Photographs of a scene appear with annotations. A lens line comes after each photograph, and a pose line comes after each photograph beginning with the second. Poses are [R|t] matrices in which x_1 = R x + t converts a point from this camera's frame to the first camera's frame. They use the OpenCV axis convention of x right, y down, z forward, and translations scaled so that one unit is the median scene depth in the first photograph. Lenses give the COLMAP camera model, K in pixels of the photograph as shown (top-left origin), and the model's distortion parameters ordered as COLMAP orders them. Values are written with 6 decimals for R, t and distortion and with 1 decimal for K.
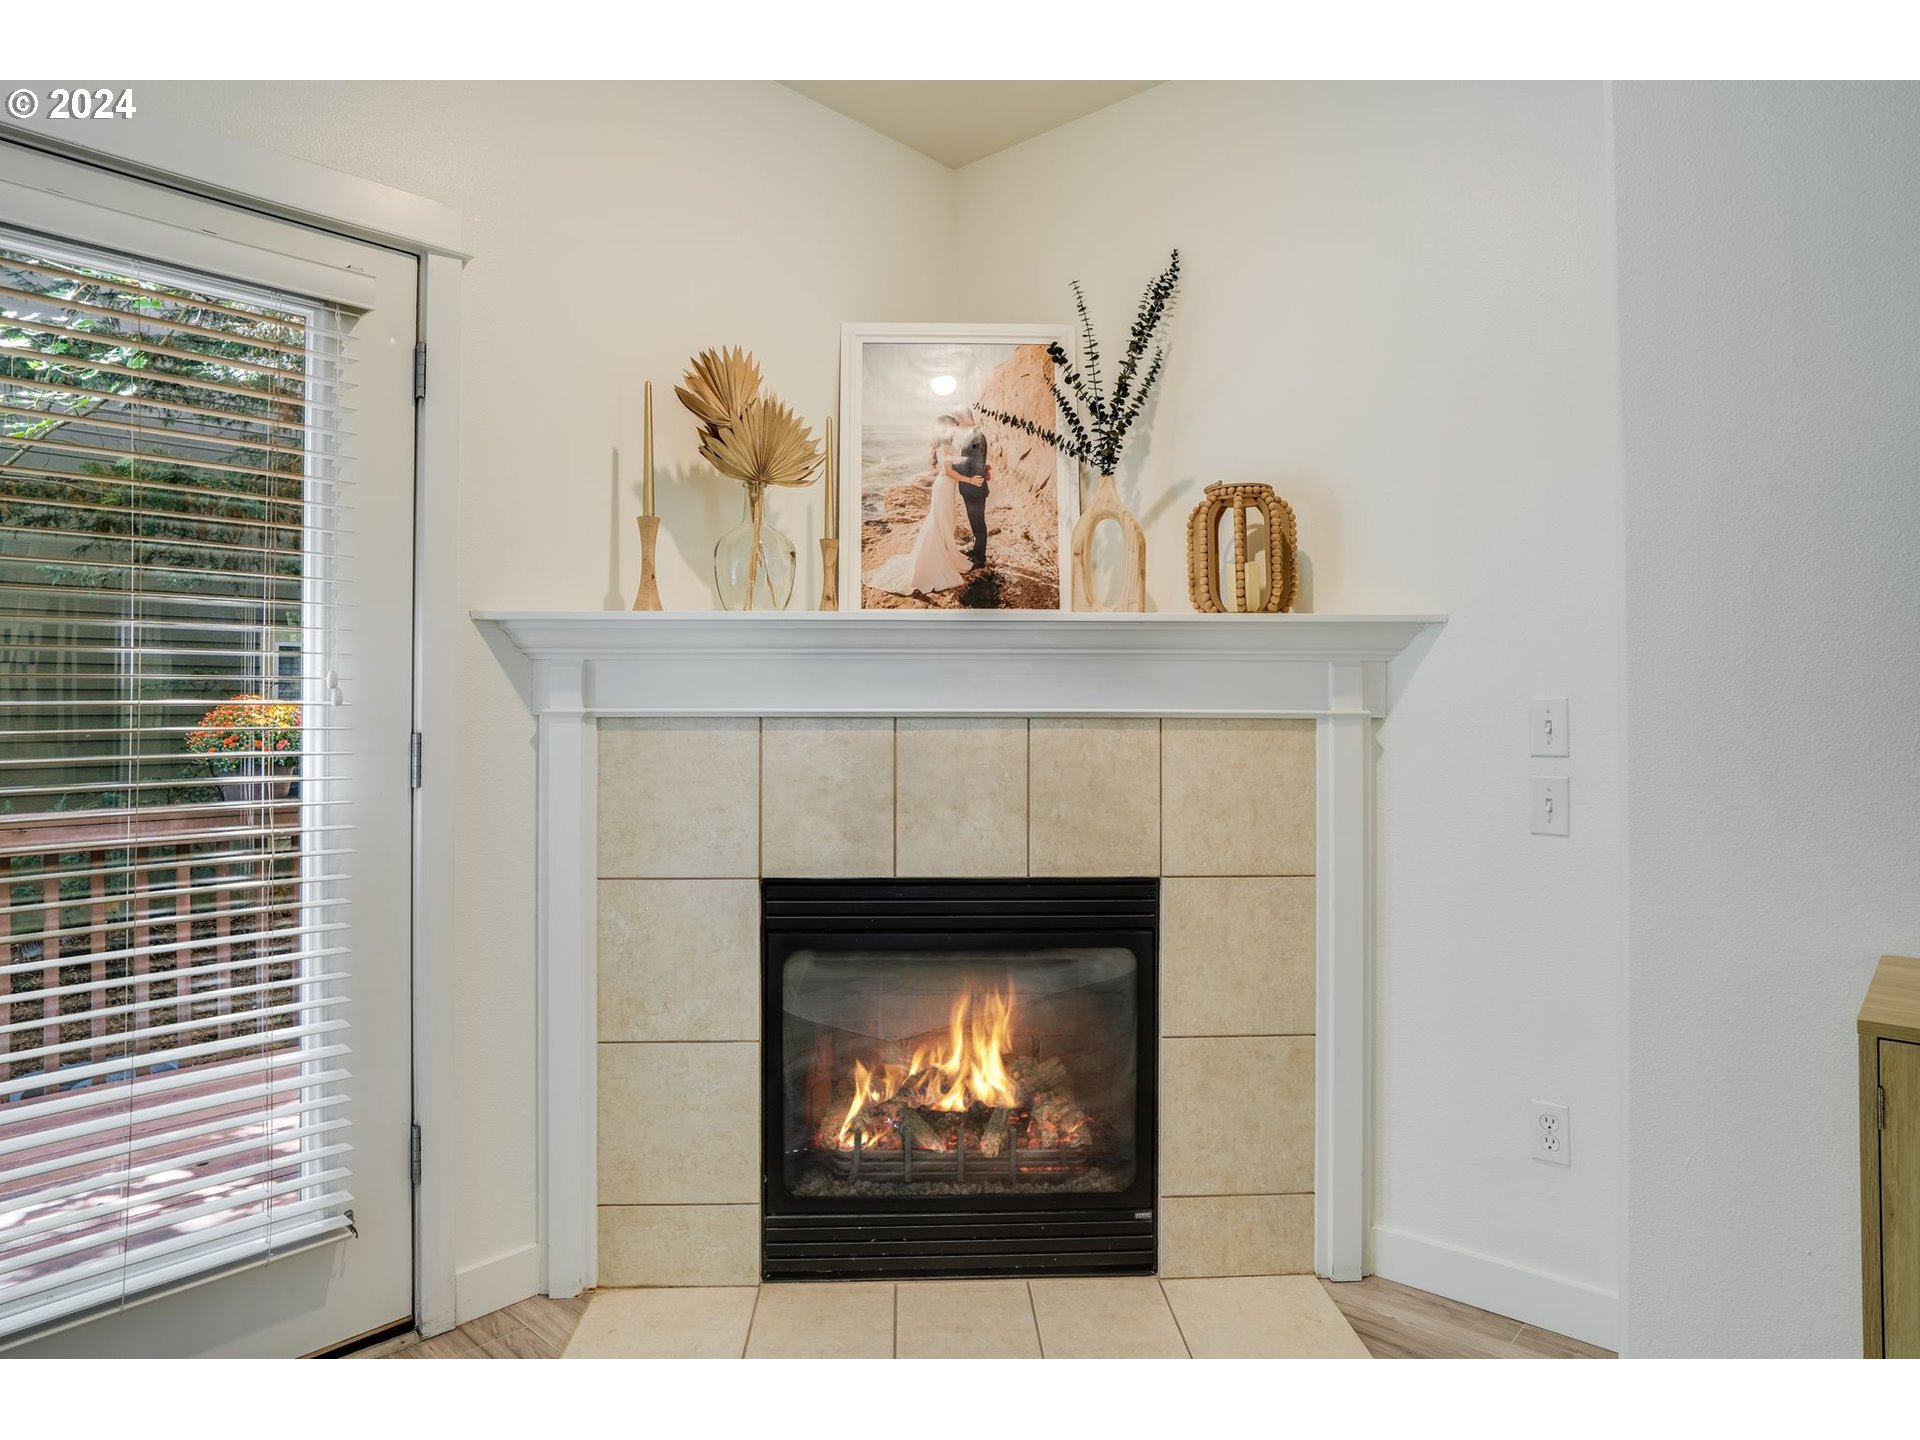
lens RADIAL K [[1132.3, 0, 962.6], [0, 1132.3, 691.2], [0, 0, 1]] dist [-0.030663, -0.000071]
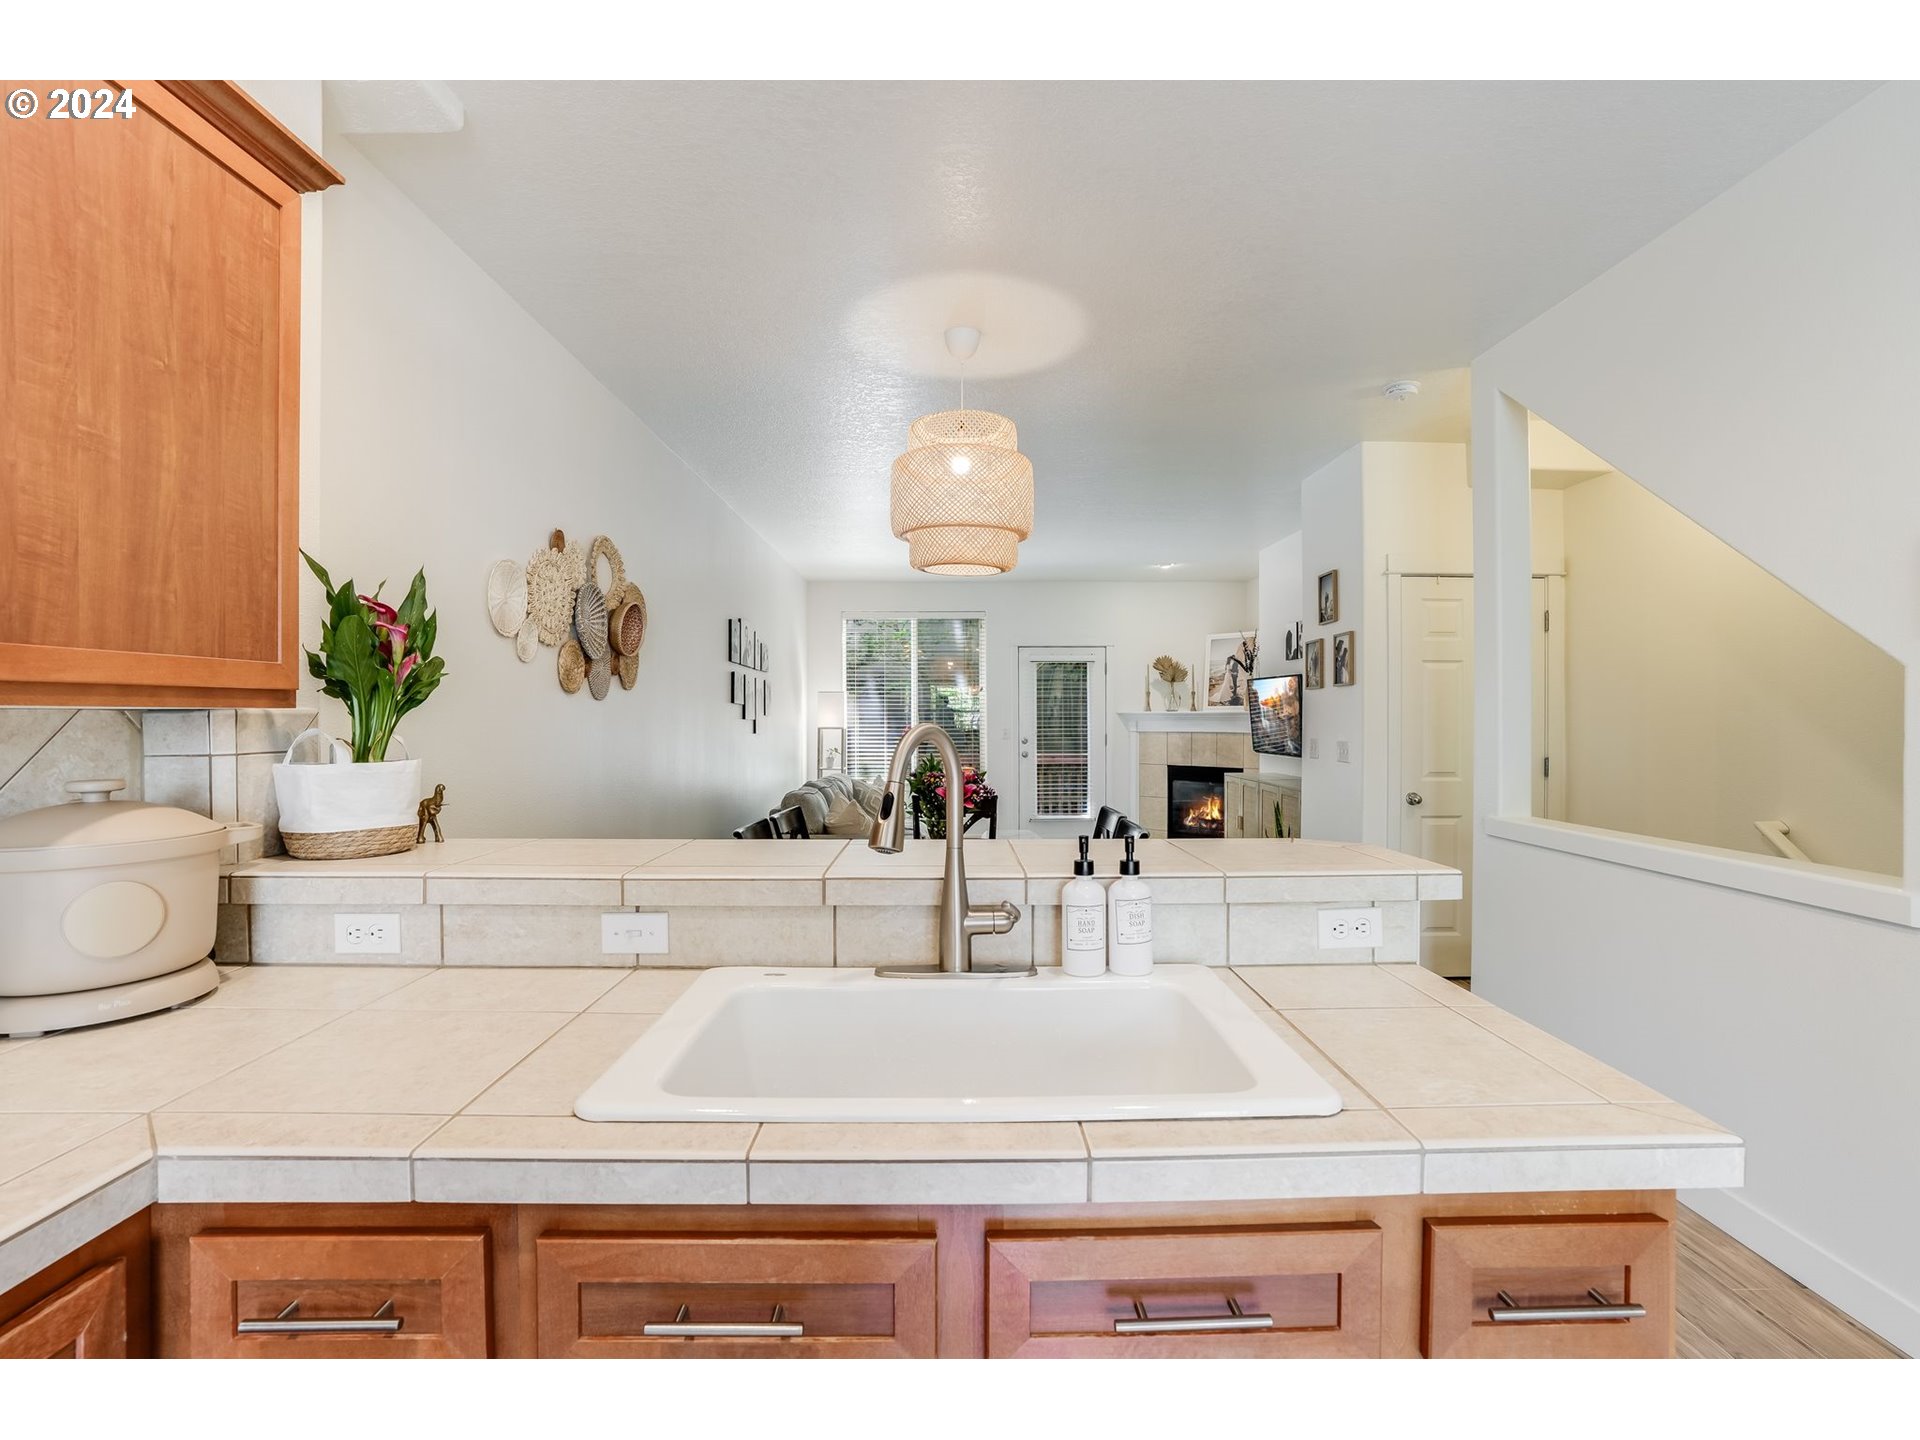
lens RADIAL K [[893.0, 0, 959.0], [0, 893.0, 717.9], [0, 0, 1]] dist [-0.065161, 0.027694]
pose [[0.685351, 0.000767, -0.728212, 1.950989], [0.009275, 0.999909, 0.009783, -0.082512], [0.728154, -0.013459, 0.685282, -2.229754]]
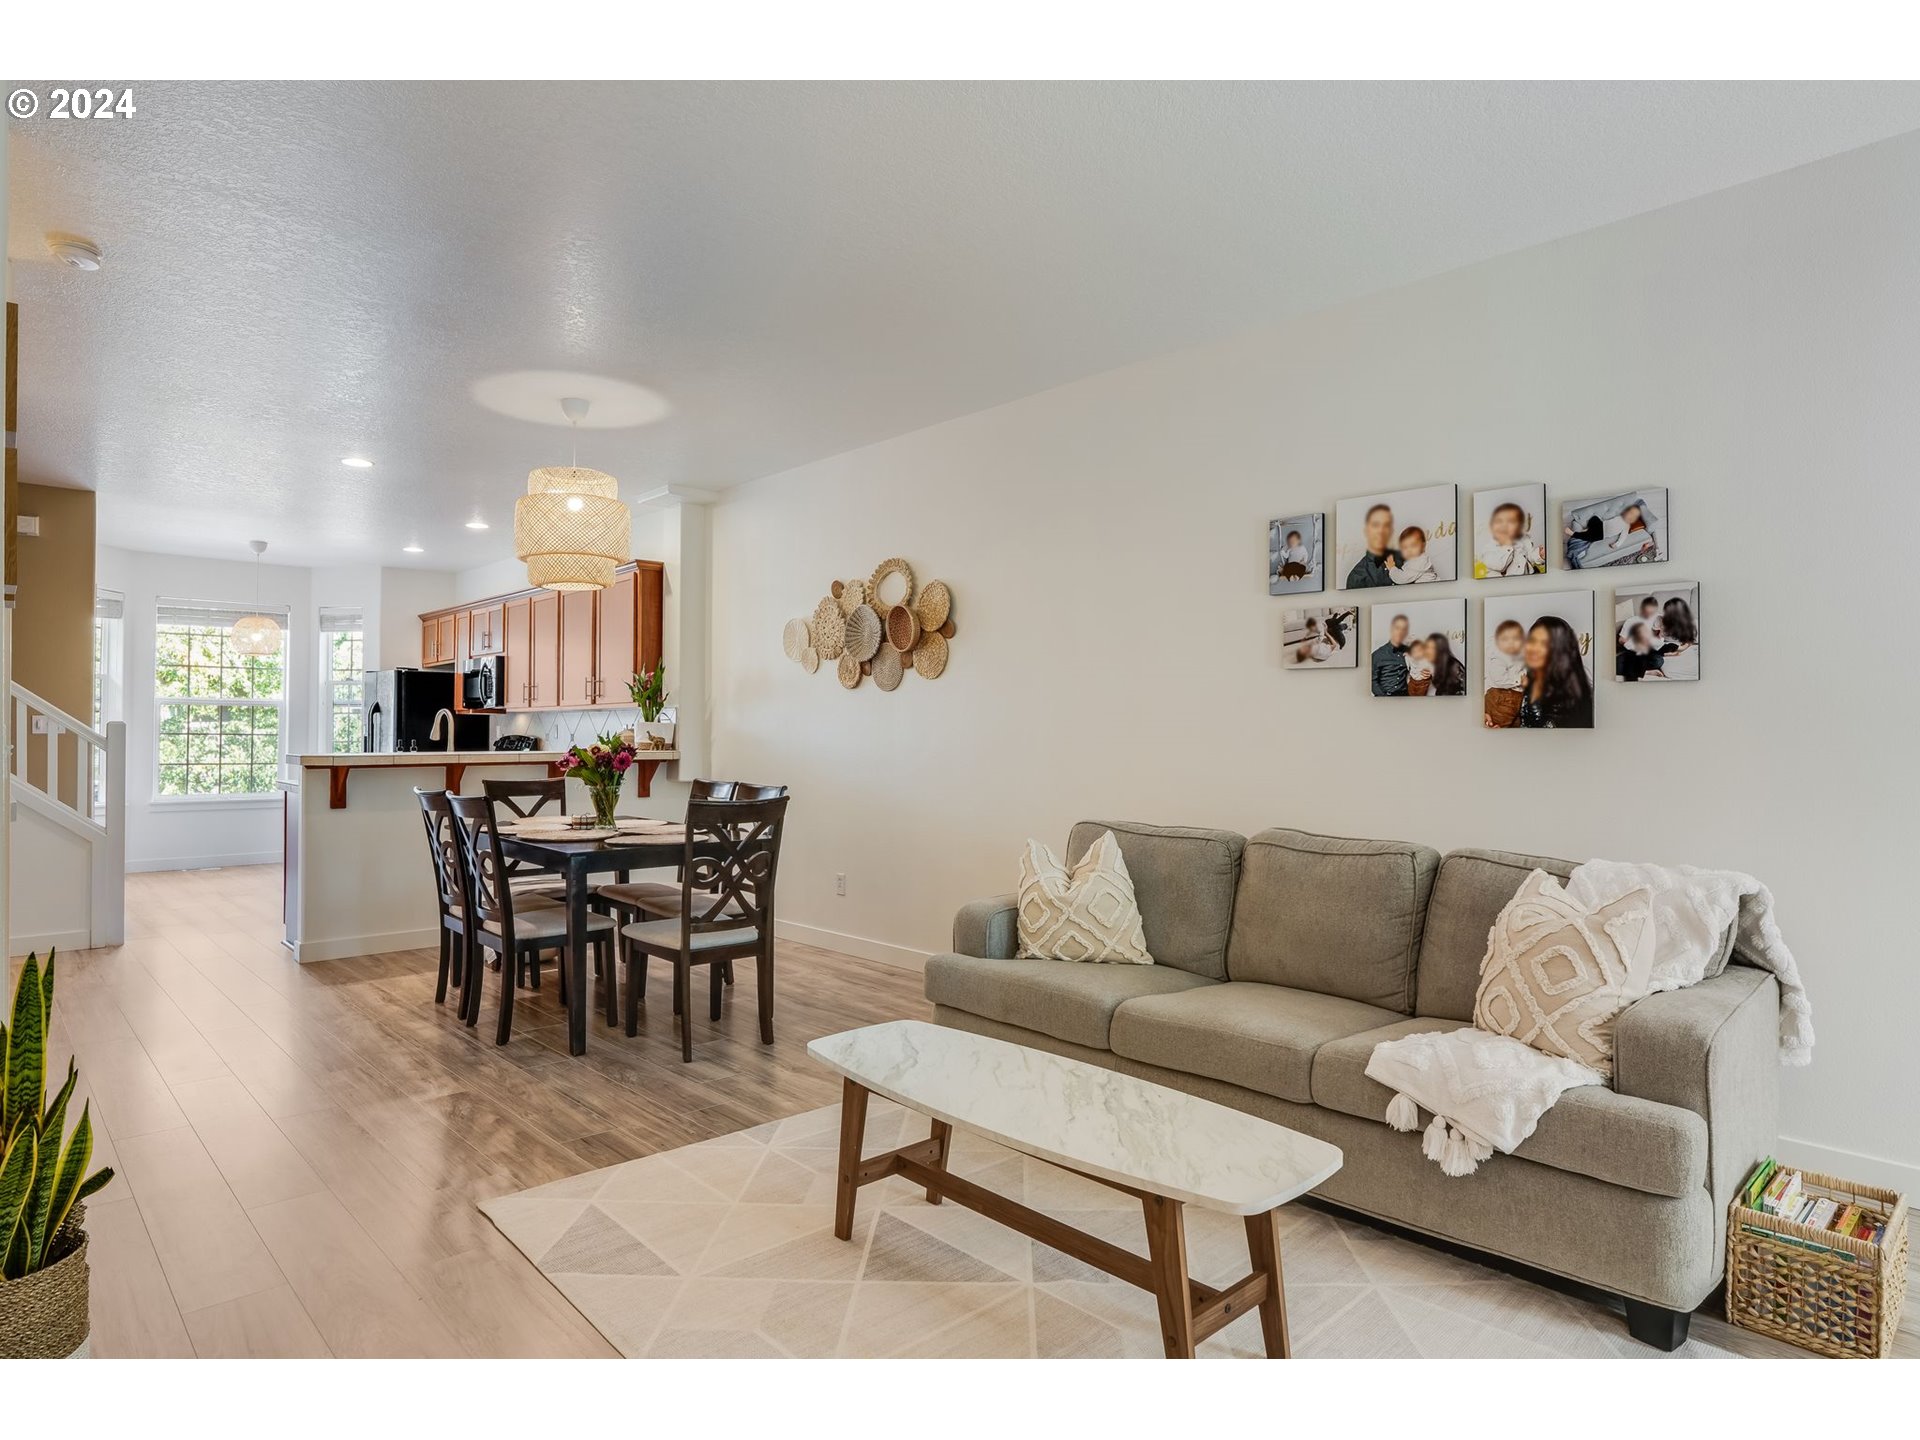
lens RADIAL K [[1092.3, 0, 954.9], [0, 1092.3, 706.4], [0, 0, 1]] dist [-0.055886, 0.031781]
pose [[-0.996894, -0.000371, 0.078751, 0.032265], [-0.003015, 0.999436, -0.033457, 0.008190], [-0.078694, -0.033590, -0.996333, 0.790332]]
